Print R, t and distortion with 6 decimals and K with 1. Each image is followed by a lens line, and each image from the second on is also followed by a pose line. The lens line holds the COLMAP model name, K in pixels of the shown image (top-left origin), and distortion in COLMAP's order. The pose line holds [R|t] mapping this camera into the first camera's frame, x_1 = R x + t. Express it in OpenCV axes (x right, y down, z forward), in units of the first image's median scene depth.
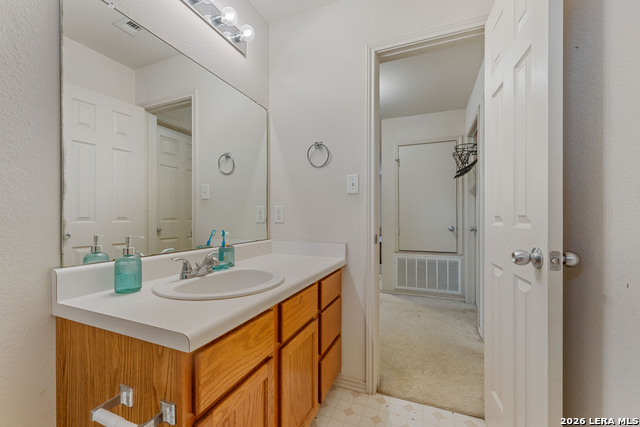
lens RADIAL K [[254.8, 0, 320.2], [0, 254.8, 215.3], [0, 0, 1]] dist [-0.001463, -0.000241]
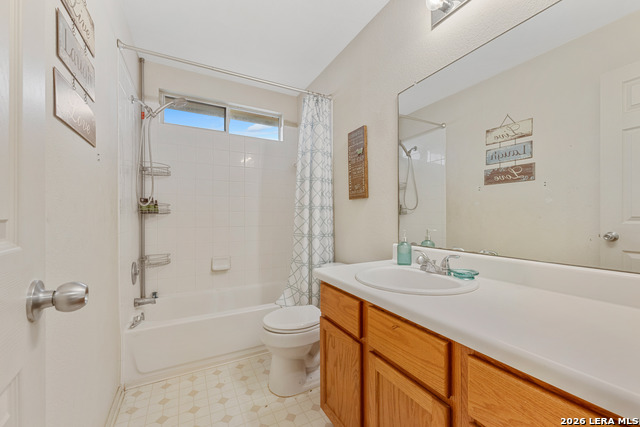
lens RADIAL K [[254.8, 0, 318.8], [0, 254.8, 216.8], [0, 0, 1]] dist [-0.001463, -0.000241]
pose [[-0.634548, 0.001408, -0.772882, 0.674634], [0.007992, 0.999957, -0.004740, 0.007525], [0.772842, -0.009185, -0.634532, 1.359372]]
